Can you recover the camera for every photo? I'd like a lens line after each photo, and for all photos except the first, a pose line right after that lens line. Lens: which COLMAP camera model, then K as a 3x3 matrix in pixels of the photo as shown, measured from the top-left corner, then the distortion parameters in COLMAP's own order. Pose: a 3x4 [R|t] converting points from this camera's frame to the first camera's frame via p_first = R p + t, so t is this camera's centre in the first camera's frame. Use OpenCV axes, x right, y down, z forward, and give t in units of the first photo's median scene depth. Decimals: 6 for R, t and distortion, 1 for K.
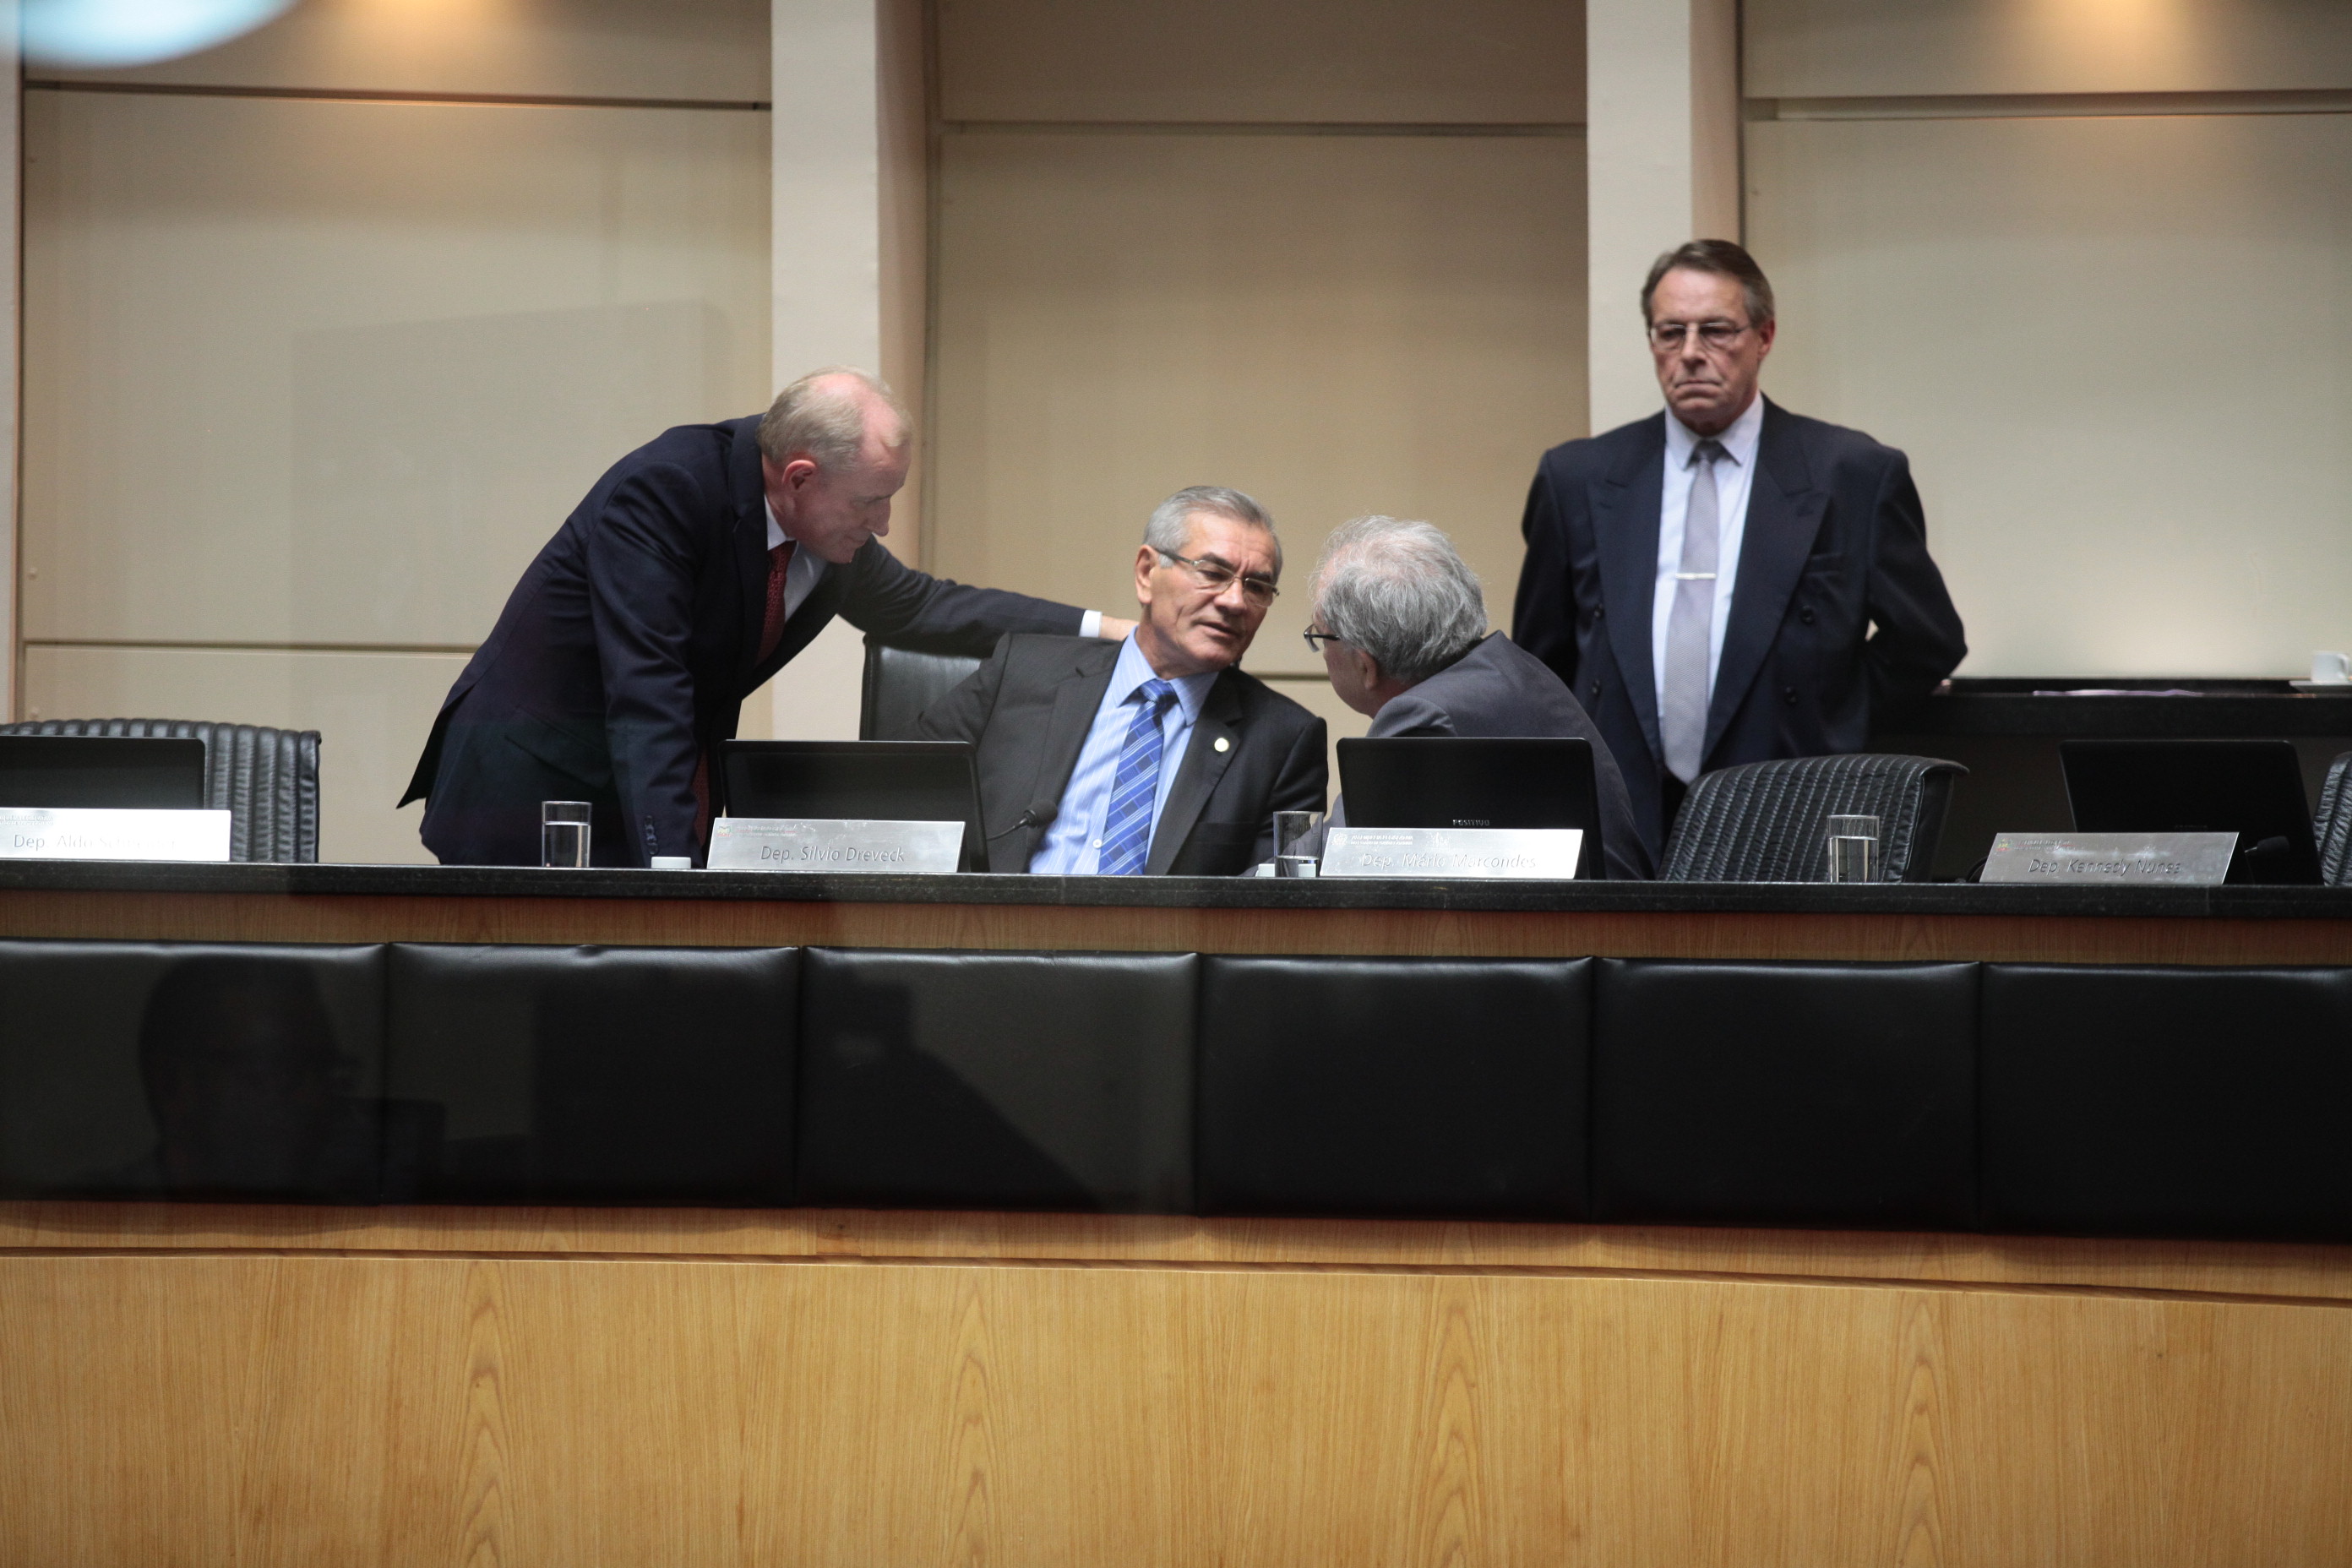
lens RADIAL K [[12230.9, 0, 1185.7], [0, 12230.9, 764.5], [0, 0, 1]] dist [1.530368, 0.000000]
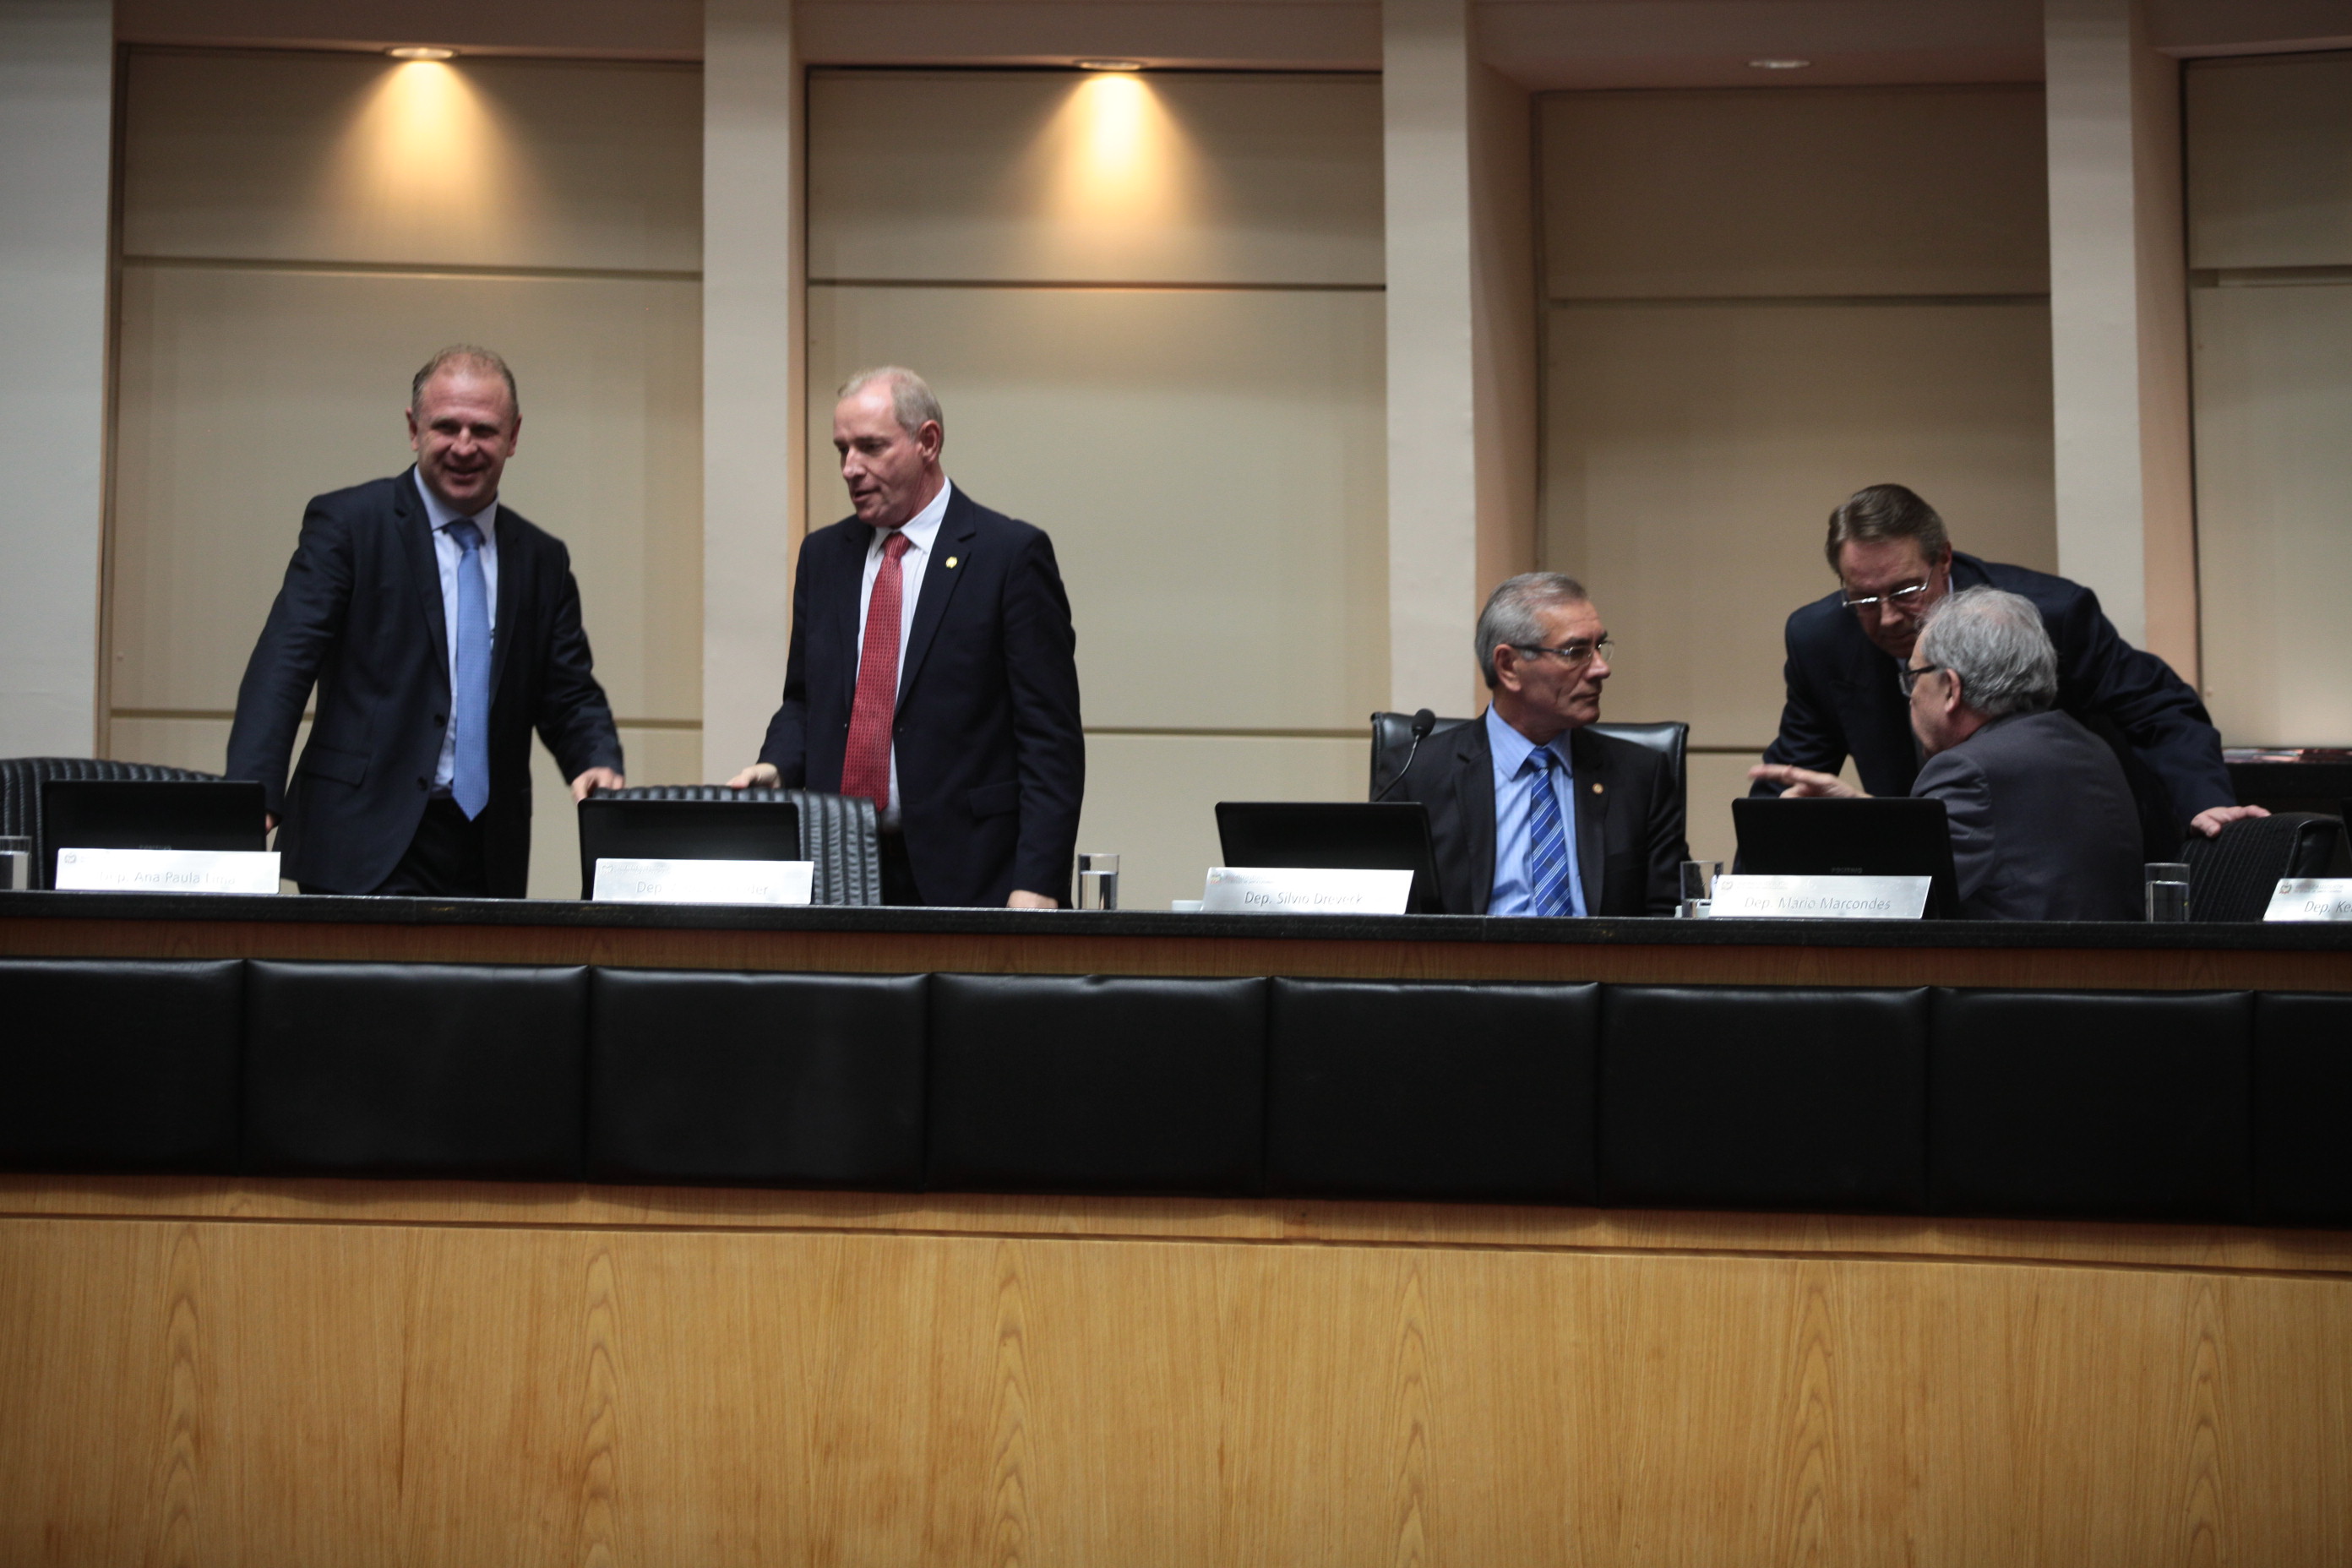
lens RADIAL K [[8467.5, 0, 1154.5], [0, 8467.5, 772.3], [0, 0, 1]] dist [0.263824, 0.000000]
pose [[0.991043, -0.003514, -0.133500, 0.066257], [0.002558, 0.999970, -0.007326, 0.001191], [0.133522, 0.006919, 0.991022, 0.192514]]
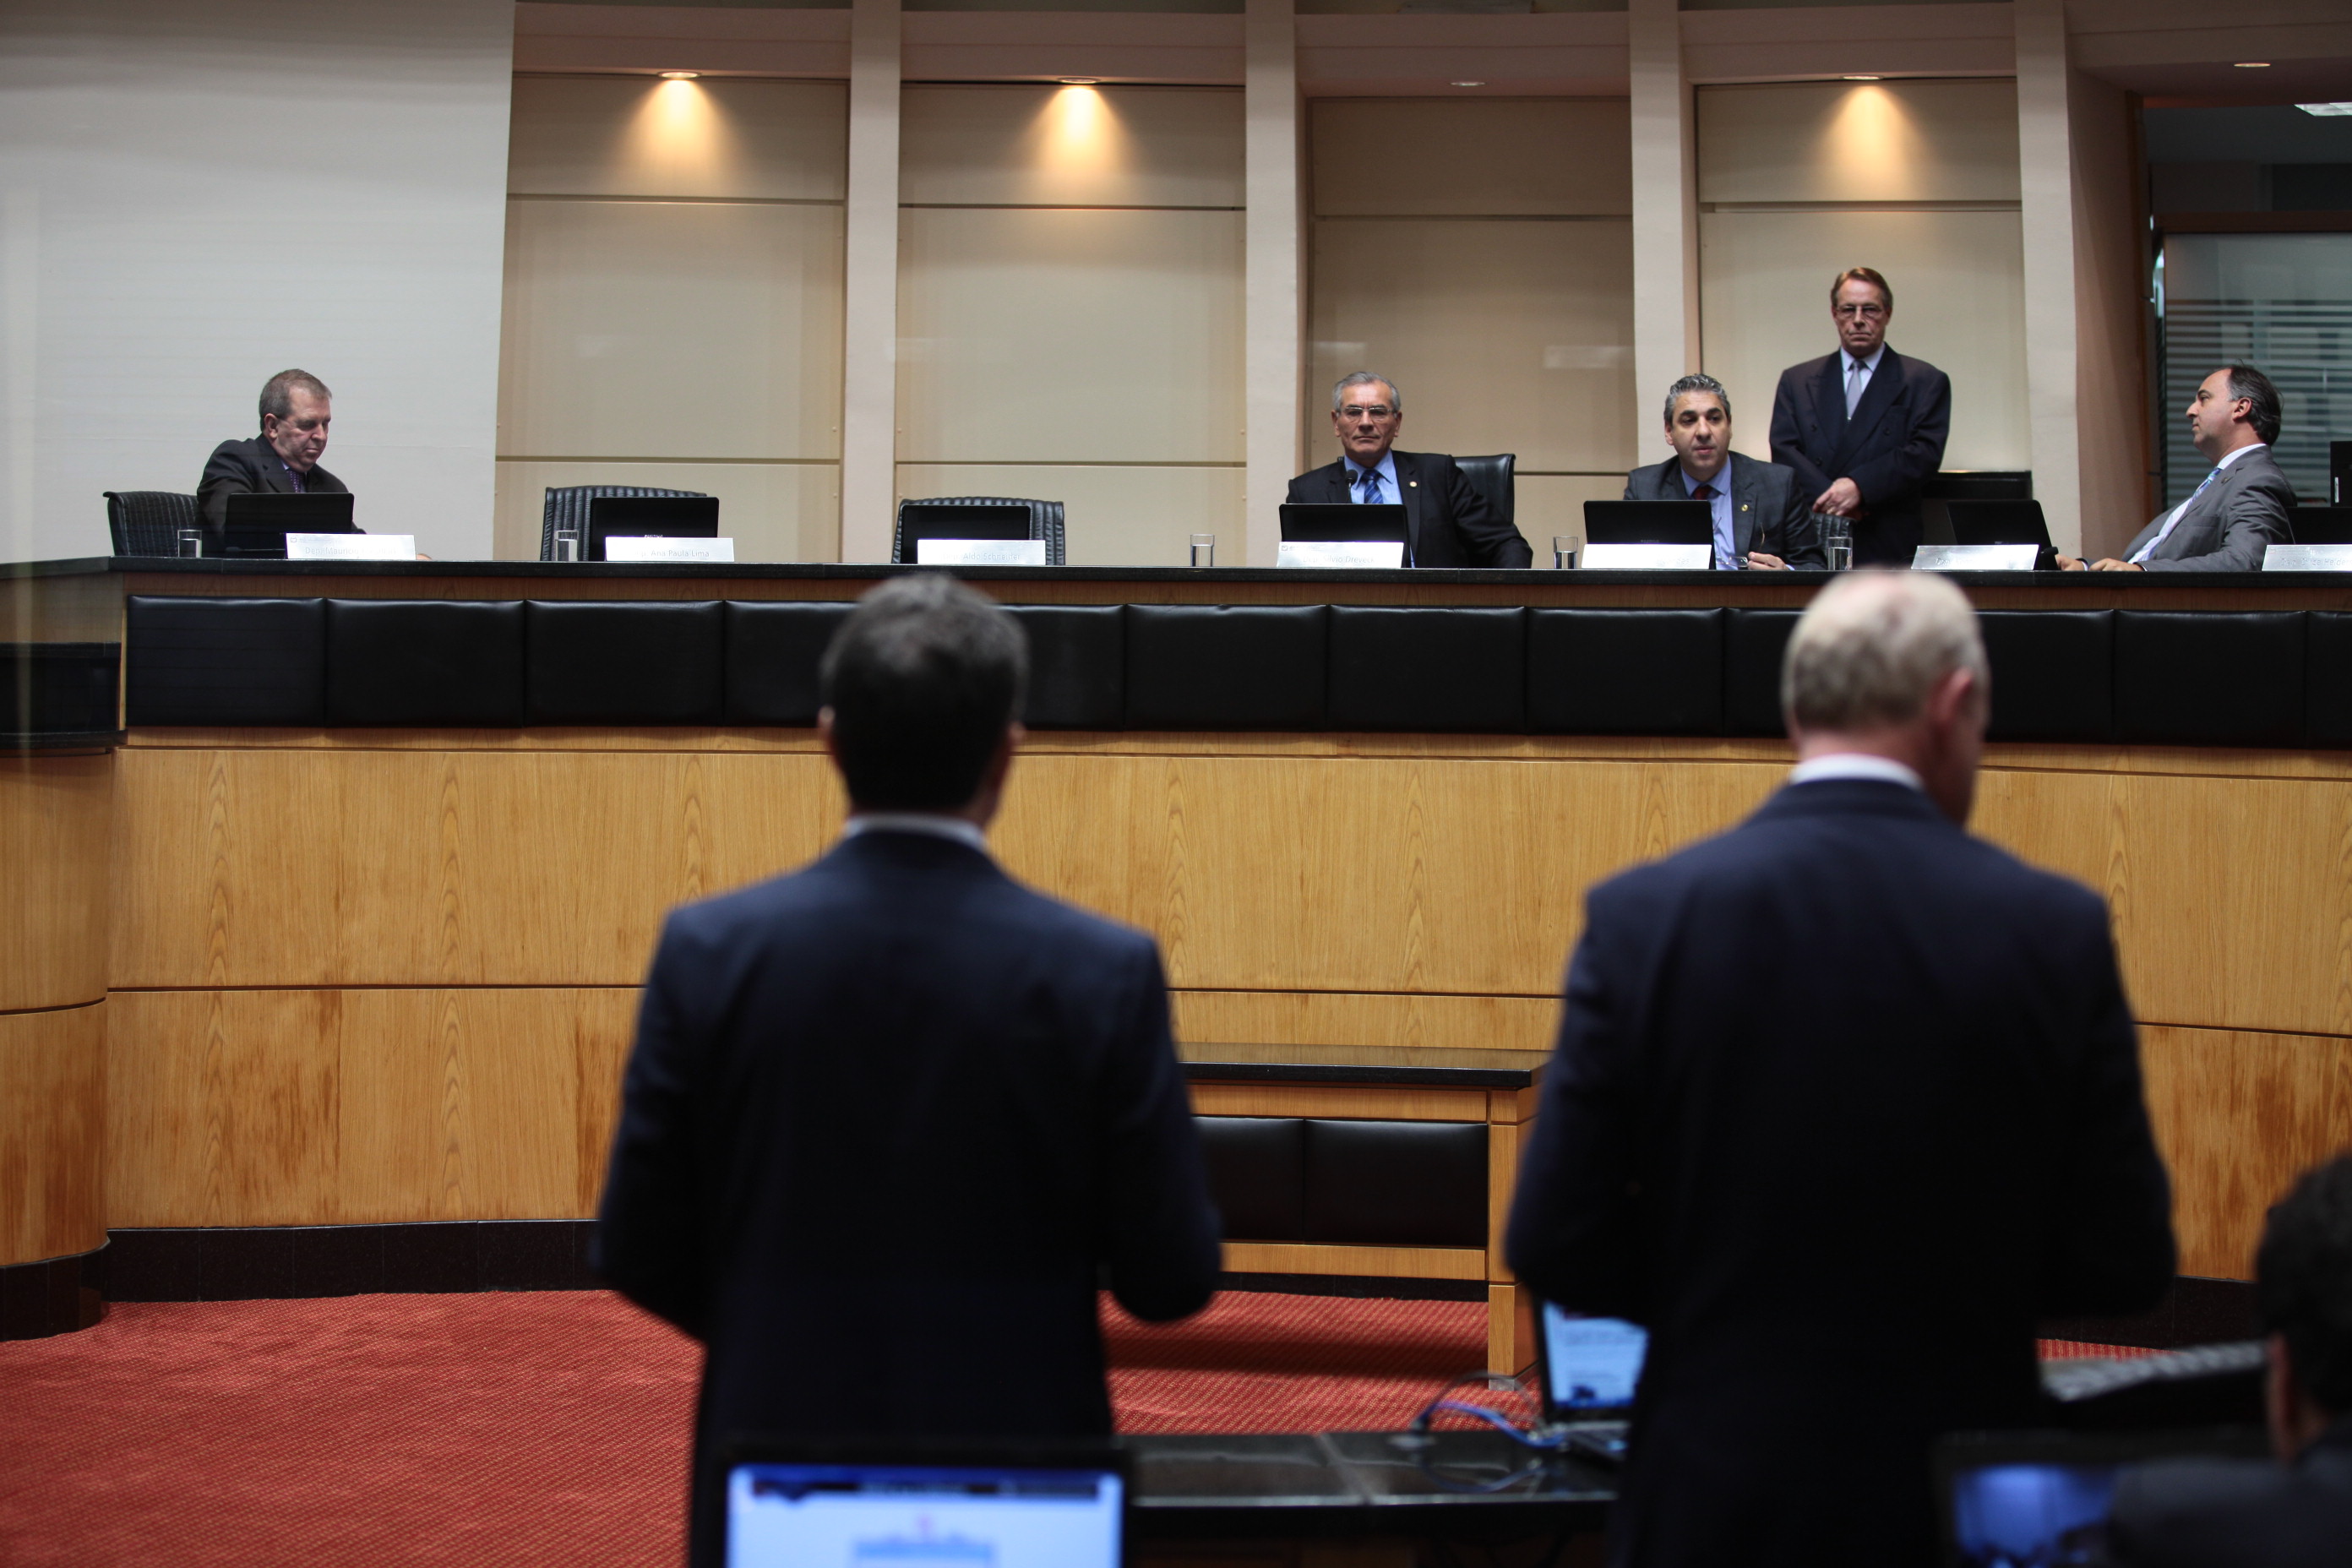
lens RADIAL K [[4745.2, 0, 1182.5], [0, 4745.2, 798.5], [0, 0, 1]] dist [-0.301931, 0.000000]
pose [[0.999910, -0.010027, 0.008864, -0.062830], [0.009473, 0.998126, 0.060454, -0.000895], [-0.009454, -0.060364, 0.998132, 0.209200]]
